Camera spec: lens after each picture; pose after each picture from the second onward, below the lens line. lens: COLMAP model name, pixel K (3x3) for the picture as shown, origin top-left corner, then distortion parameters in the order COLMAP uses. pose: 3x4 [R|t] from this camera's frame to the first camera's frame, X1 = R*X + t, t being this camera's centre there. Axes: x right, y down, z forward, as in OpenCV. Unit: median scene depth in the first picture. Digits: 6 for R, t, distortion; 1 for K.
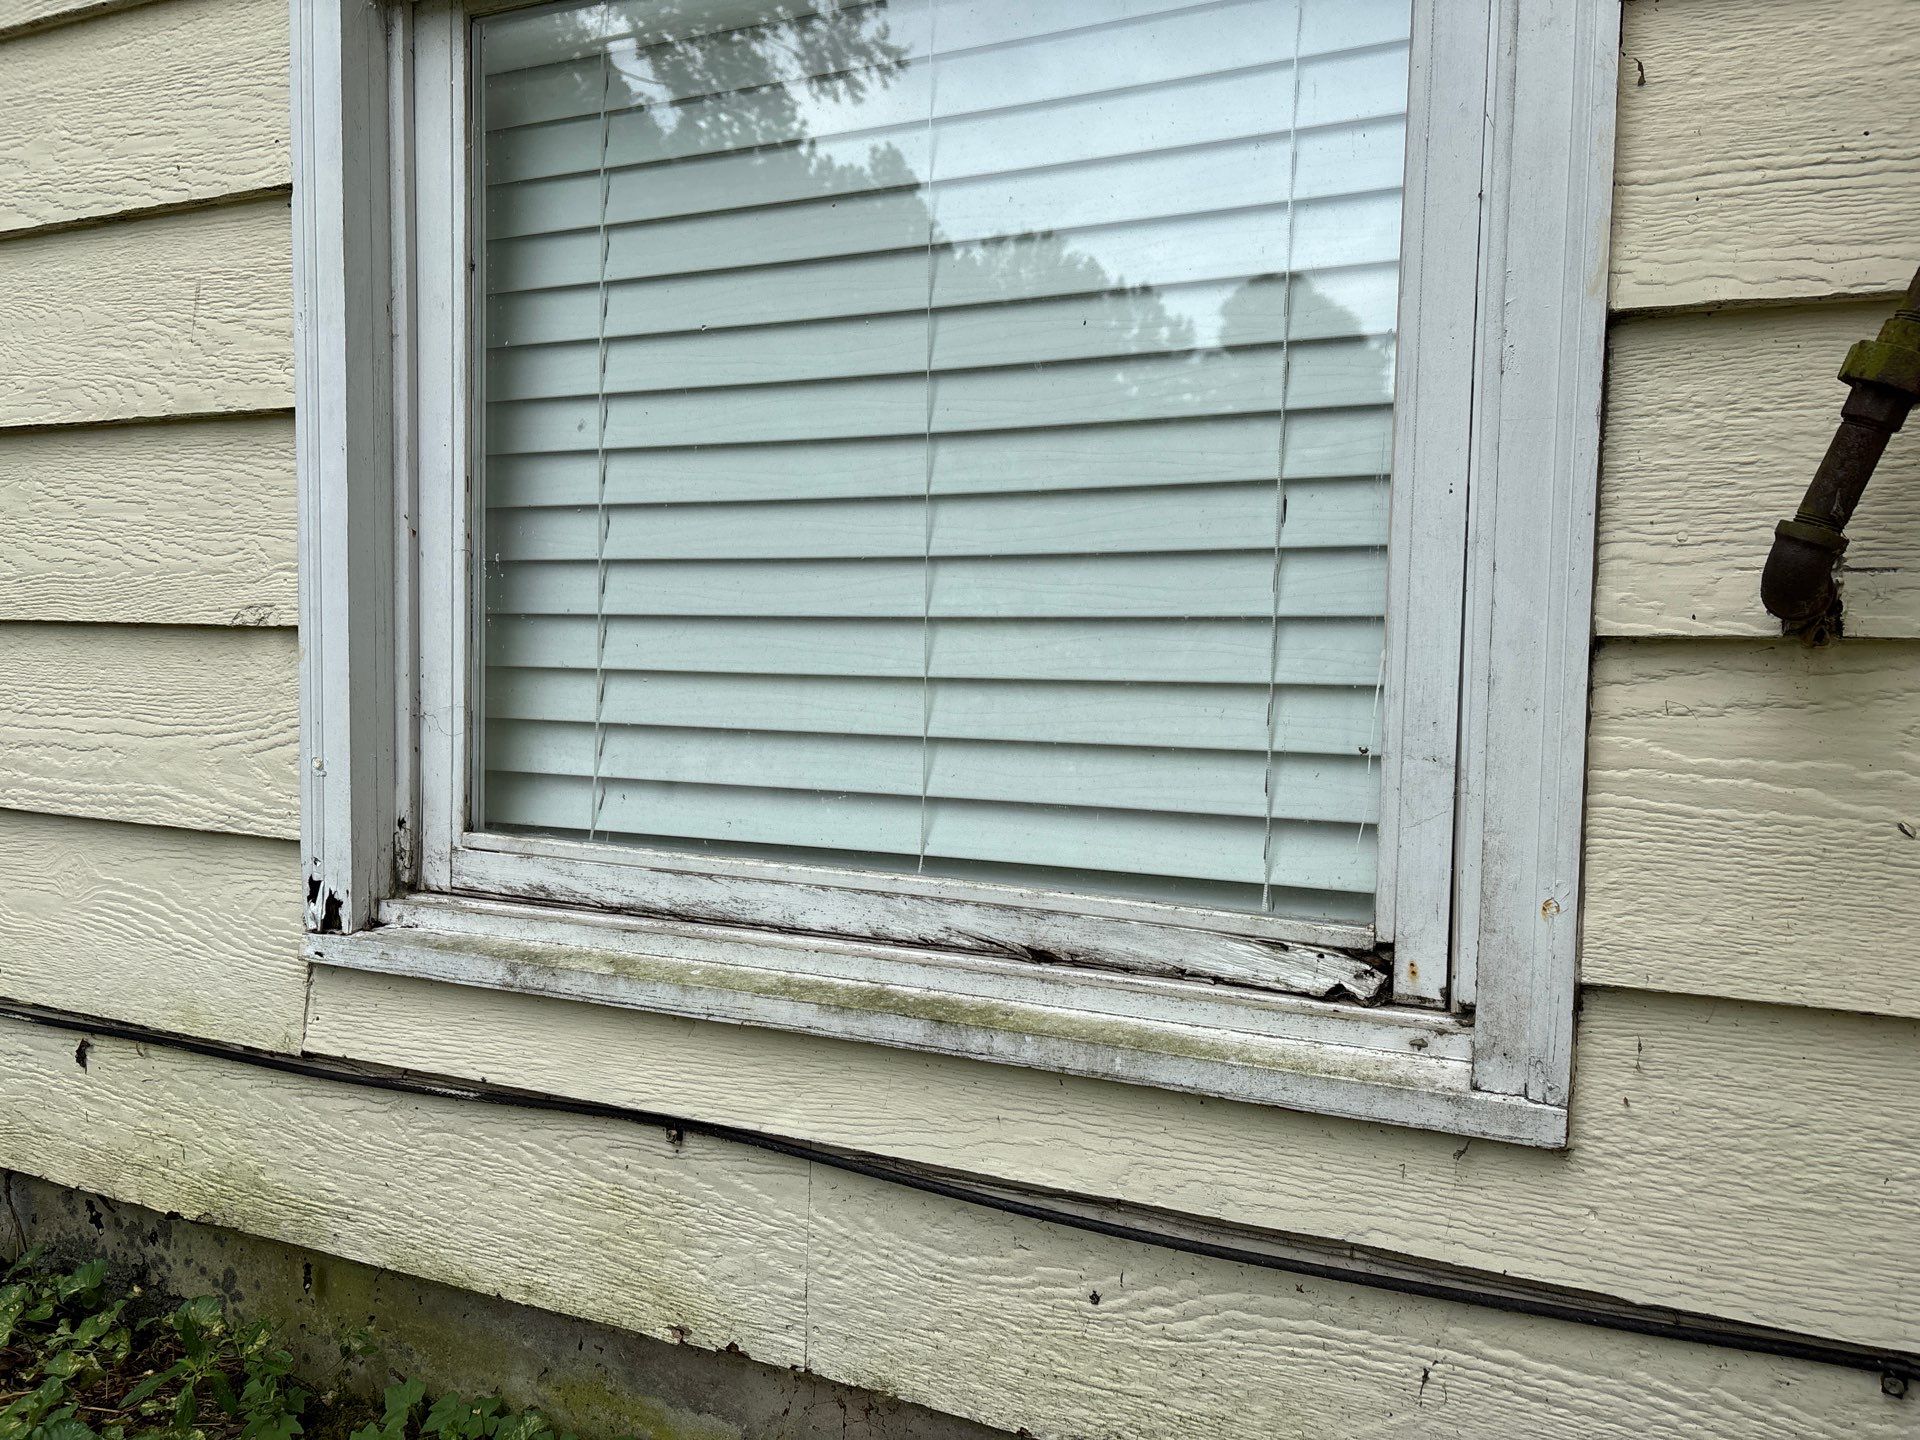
lens RADIAL K [[1445.5, 0, 946.0], [0, 1445.5, 723.8], [0, 0, 1]] dist [0.044668, -0.045933]
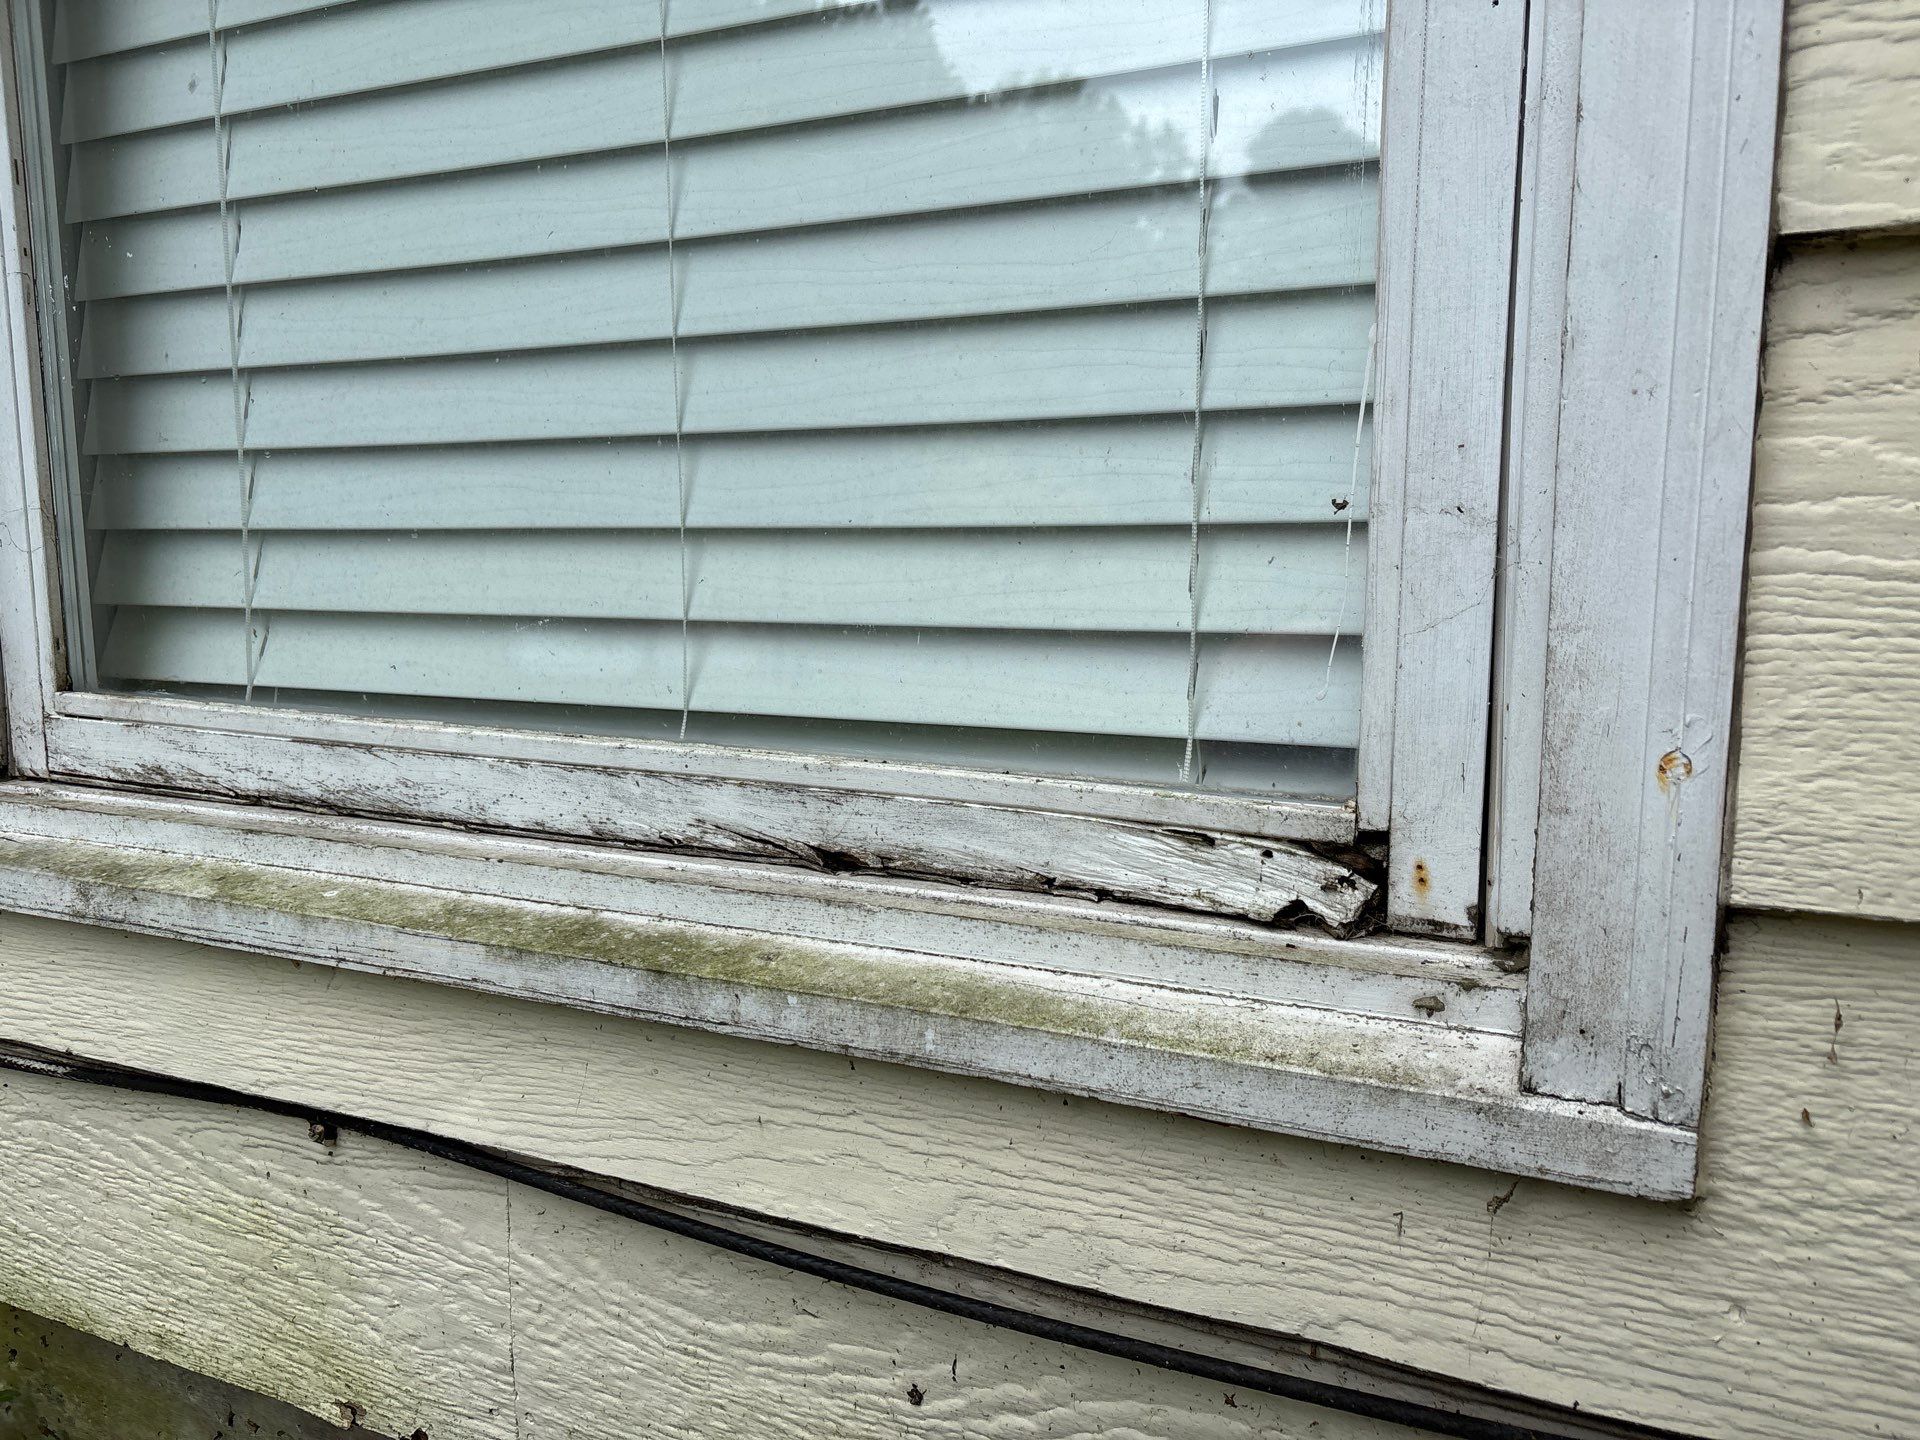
lens RADIAL K [[1445.5, 0, 966.7], [0, 1445.5, 727.1], [0, 0, 1]] dist [0.044668, -0.045933]
pose [[0.999690, -0.023547, -0.008088, 0.134442], [0.024197, 0.995392, 0.092788, 0.046885], [0.005866, -0.092955, 0.995653, 0.391564]]
